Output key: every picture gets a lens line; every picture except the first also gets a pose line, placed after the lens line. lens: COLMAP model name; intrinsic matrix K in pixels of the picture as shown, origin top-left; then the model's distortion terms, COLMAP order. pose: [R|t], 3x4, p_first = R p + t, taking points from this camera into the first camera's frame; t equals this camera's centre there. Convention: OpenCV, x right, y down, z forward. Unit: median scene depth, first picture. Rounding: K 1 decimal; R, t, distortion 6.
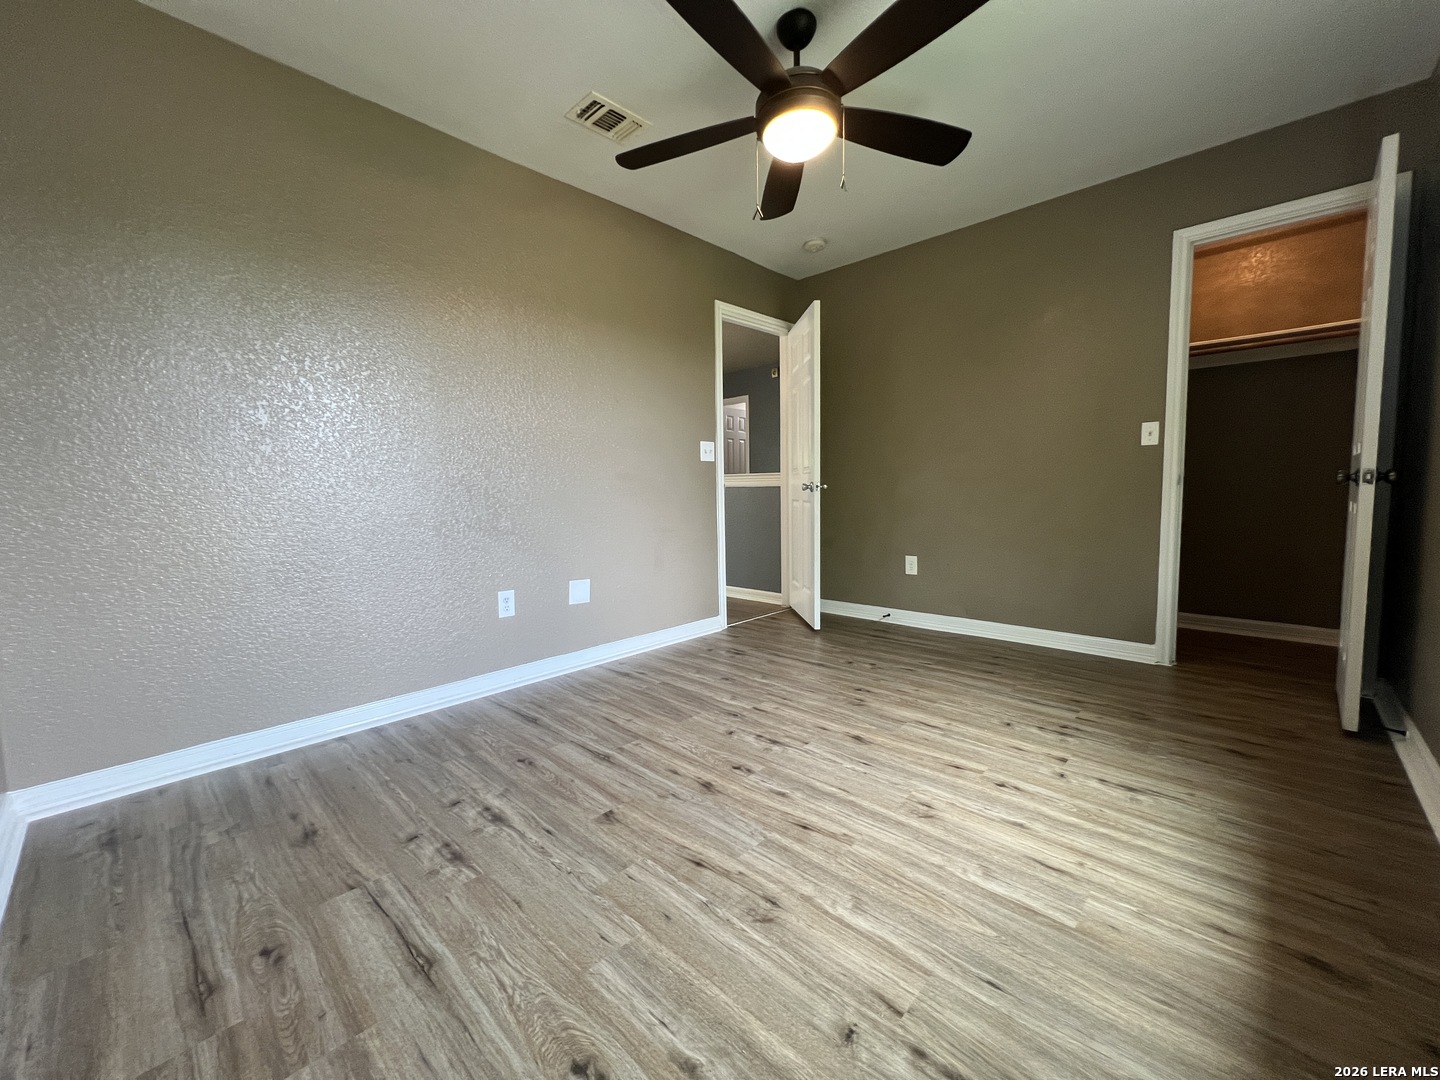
lens RADIAL K [[576.6, 0, 715.6], [0, 576.6, 534.6], [0, 0, 1]] dist [-0.000378, 0.000142]
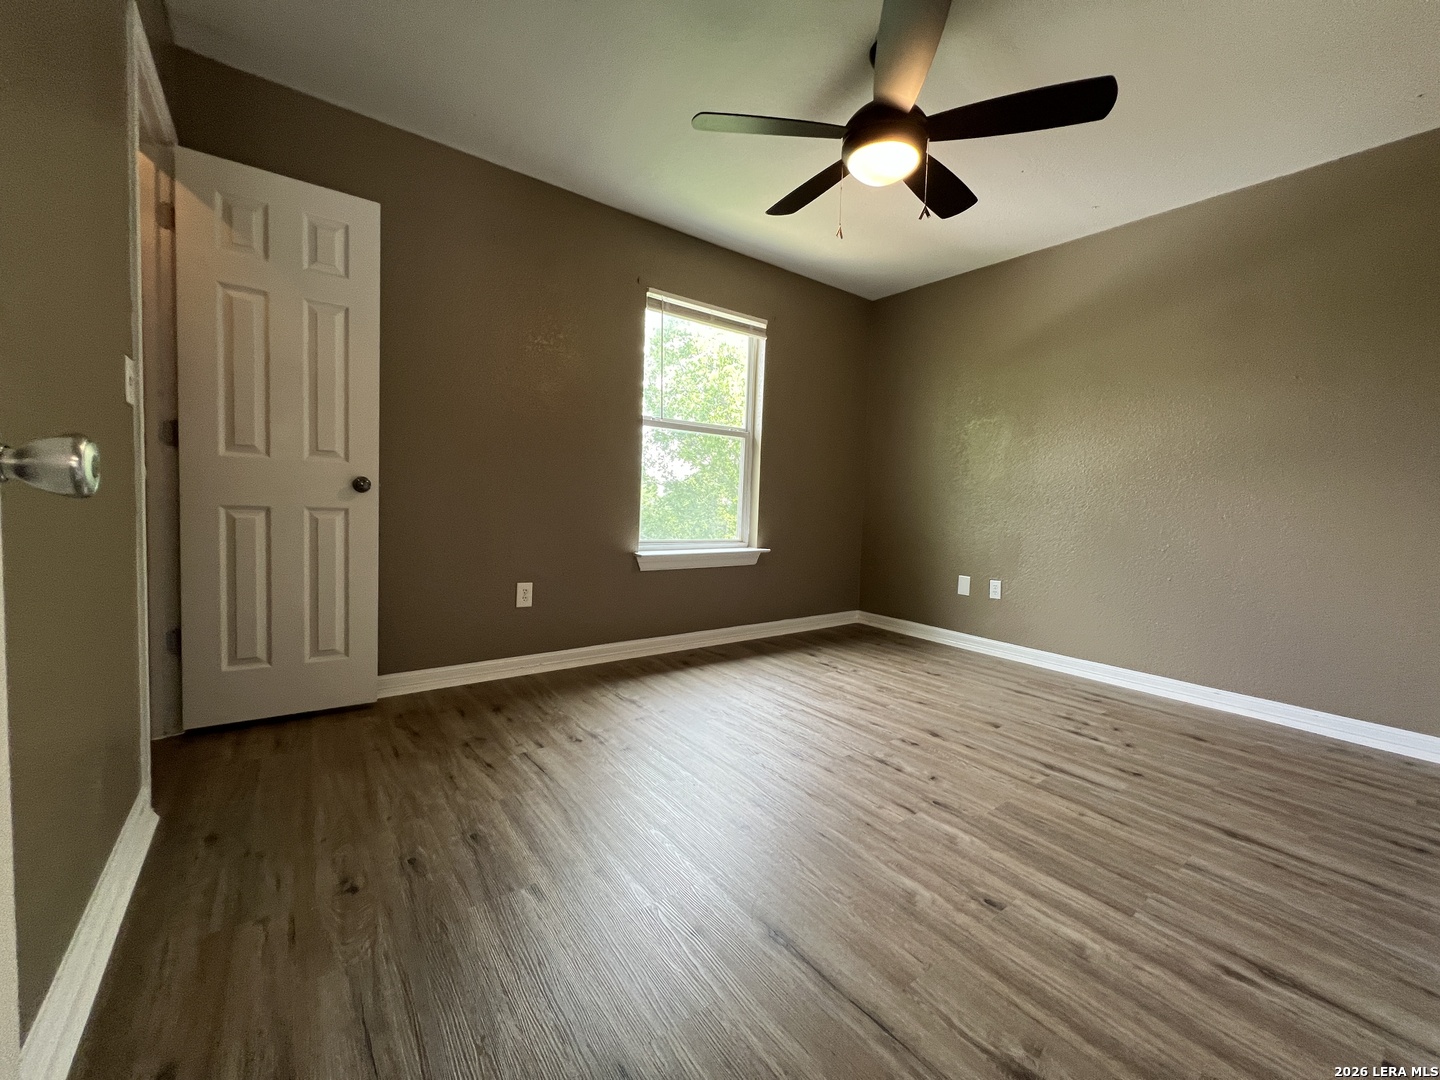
lens RADIAL K [[576.6, 0, 715.6], [0, 576.6, 534.6], [0, 0, 1]] dist [-0.000378, 0.000142]
pose [[-0.986715, -0.026872, 0.160224, 0.237665], [-0.004511, 0.990378, 0.138317, -0.159745], [-0.162399, 0.135756, -0.977342, 1.977799]]
